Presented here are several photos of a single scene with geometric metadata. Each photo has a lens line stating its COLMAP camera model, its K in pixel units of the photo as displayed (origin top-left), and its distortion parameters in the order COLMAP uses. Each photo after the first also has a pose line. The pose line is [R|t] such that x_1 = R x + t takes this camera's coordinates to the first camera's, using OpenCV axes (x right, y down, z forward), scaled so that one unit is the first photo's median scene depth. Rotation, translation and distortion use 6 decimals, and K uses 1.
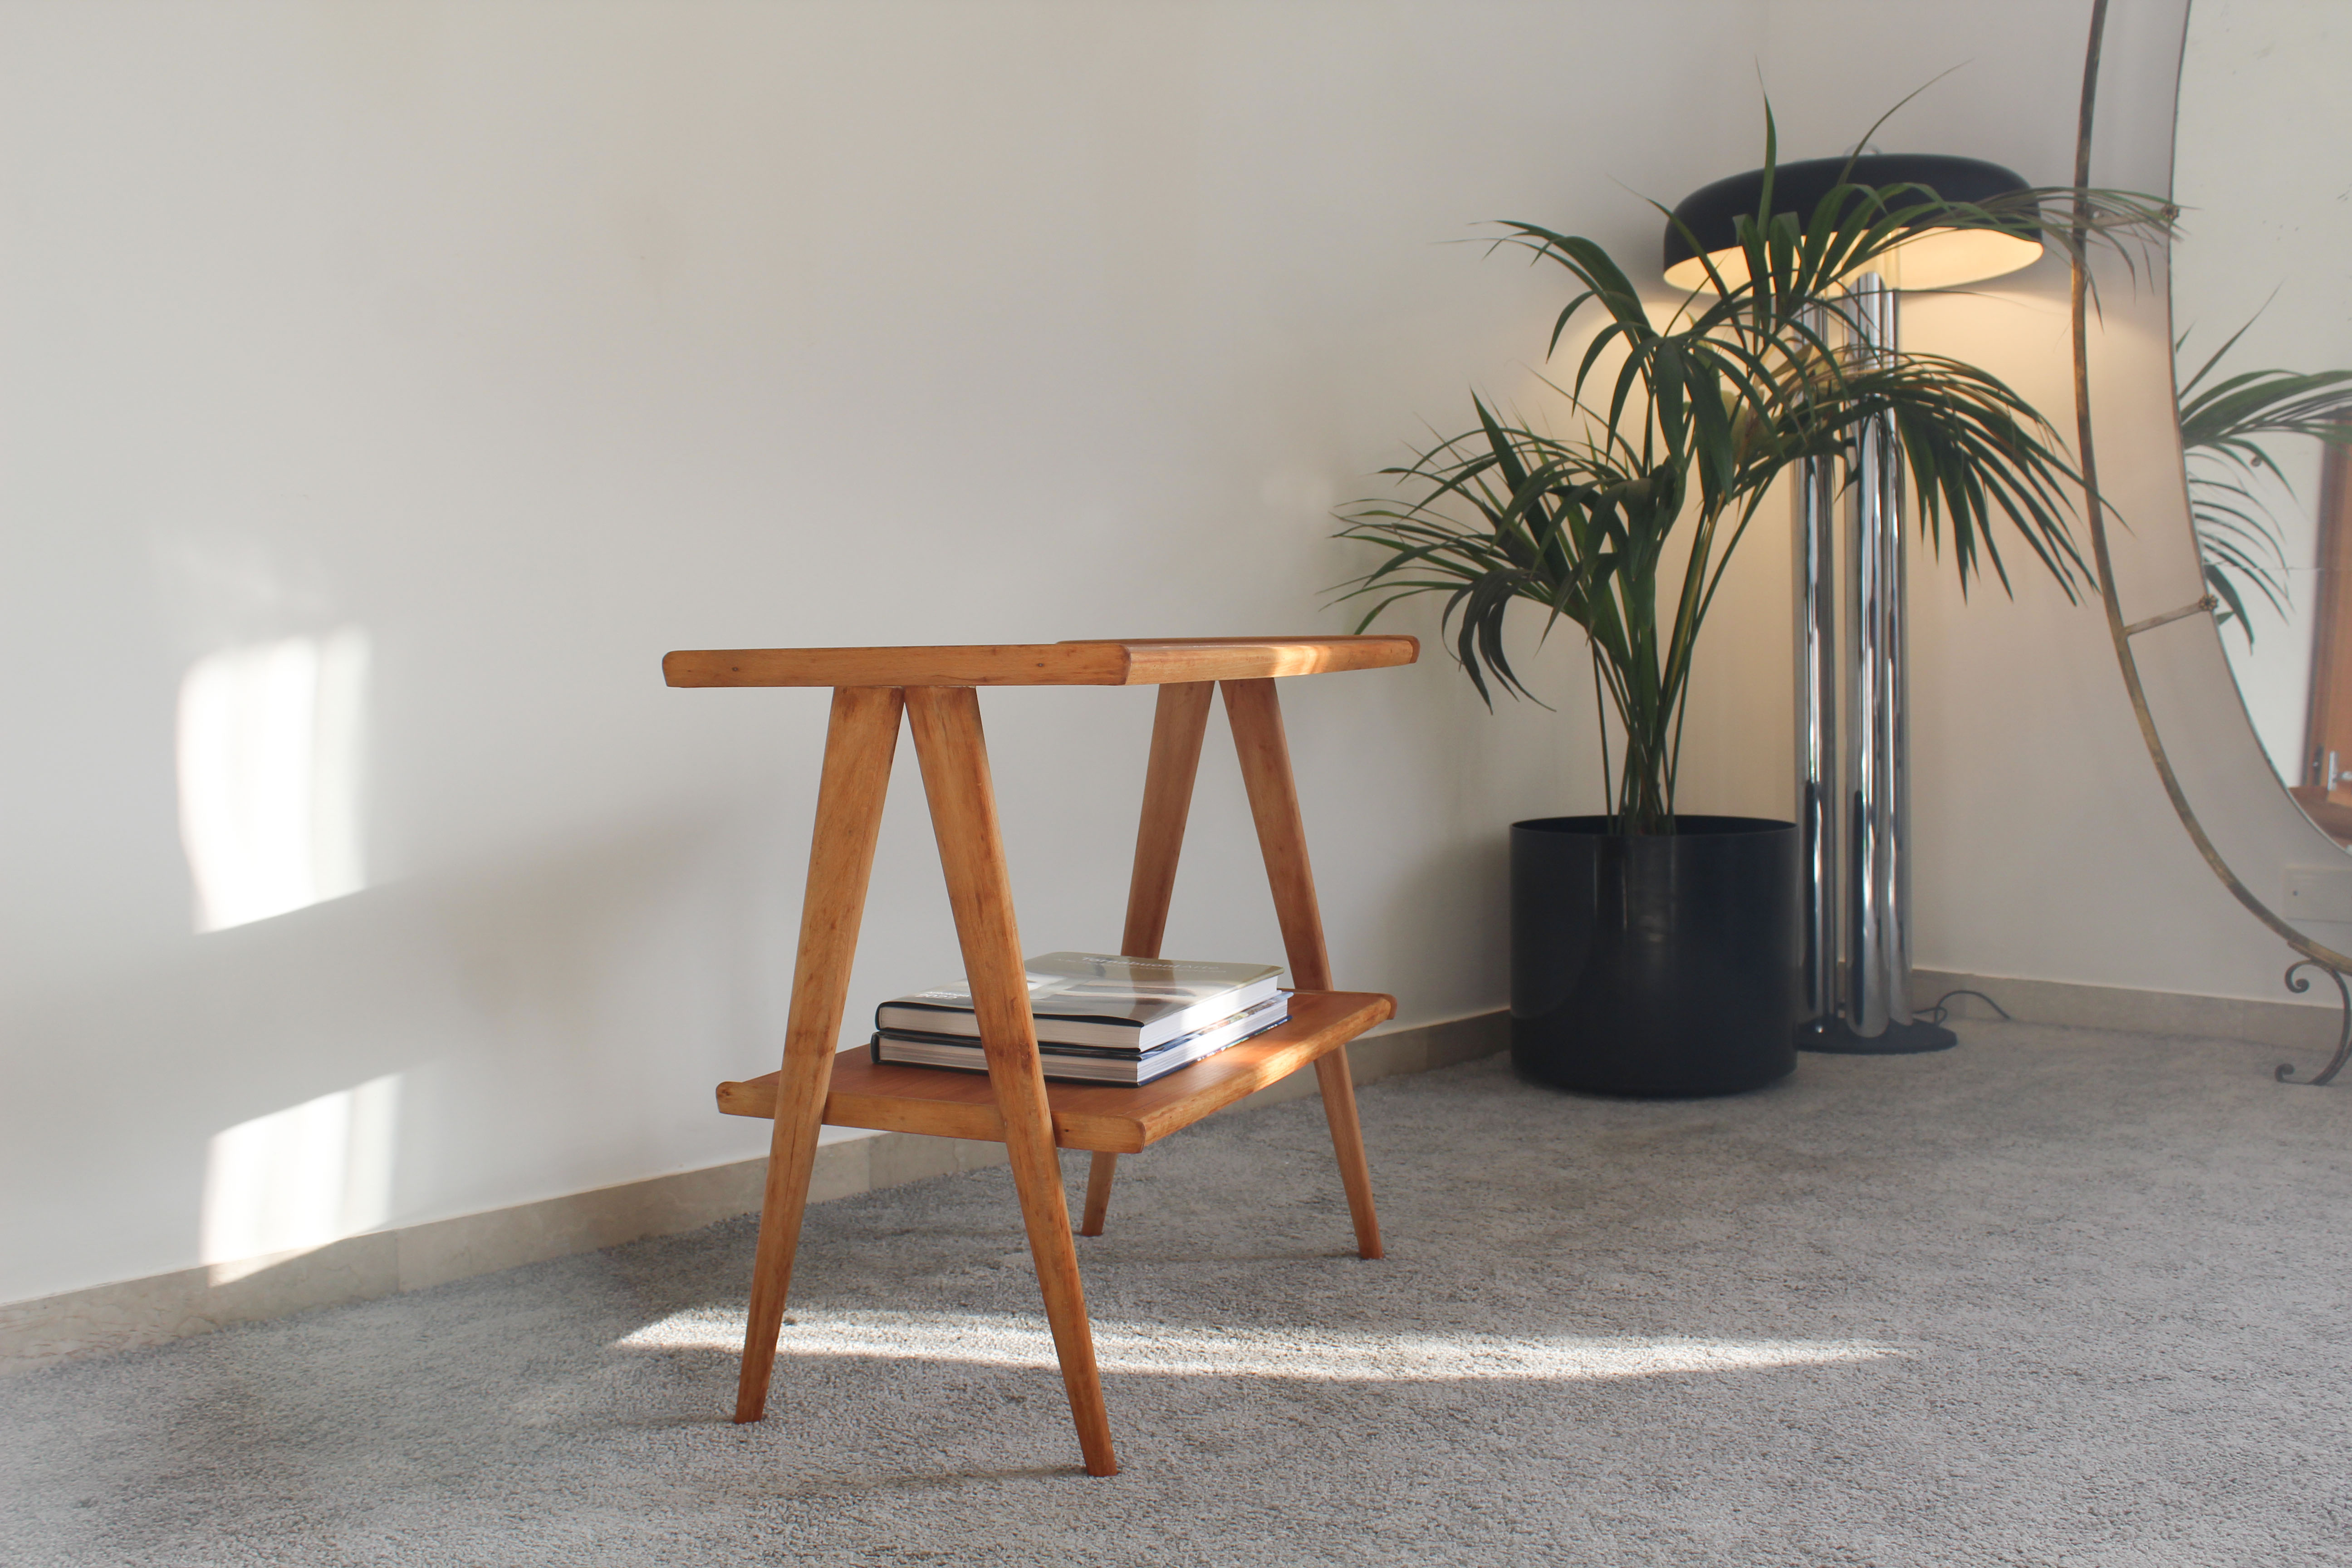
lens RADIAL K [[2469.1, 0, 1132.4], [0, 2469.1, 902.6], [0, 0, 1]] dist [-0.027680, 0.000000]
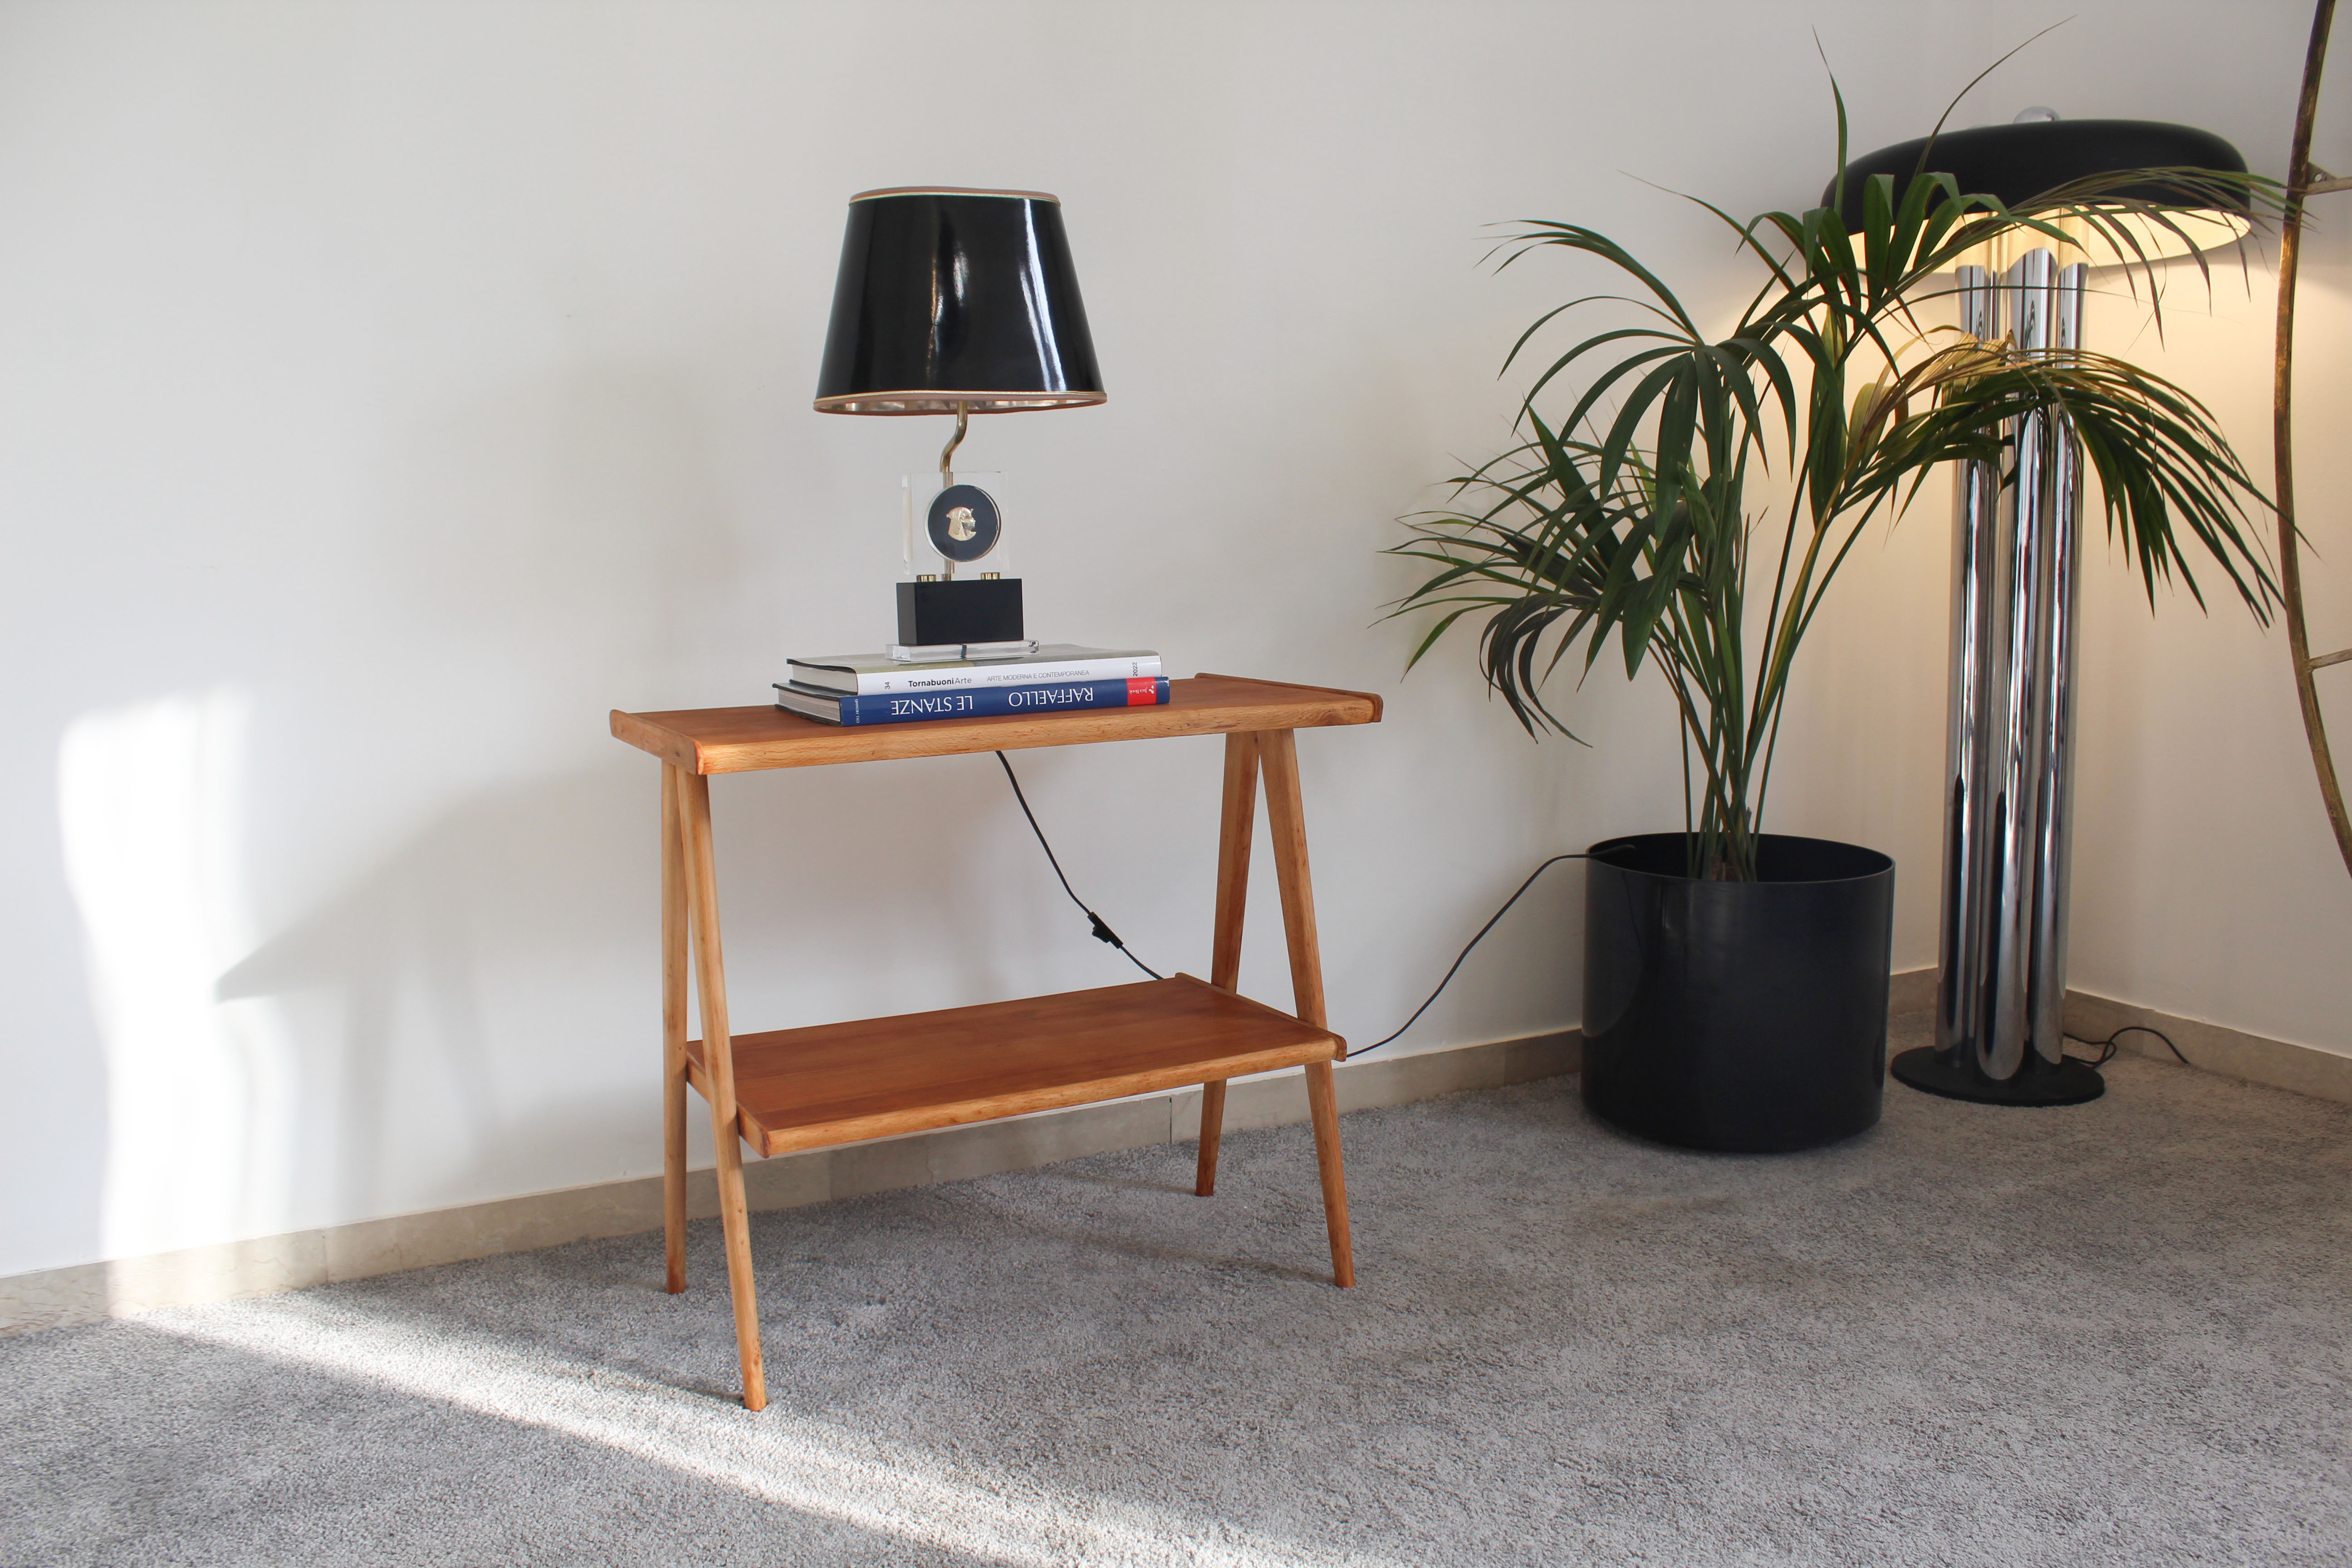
lens RADIAL K [[2041.2, 0, 1195.3], [0, 2041.2, 833.9], [0, 0, 1]] dist [-0.003276, -0.026038]
pose [[0.958830, 0.056967, -0.278209, 0.228006], [-0.036871, 0.996354, 0.076941, -0.091017], [0.281578, -0.063516, 0.957434, 0.189500]]
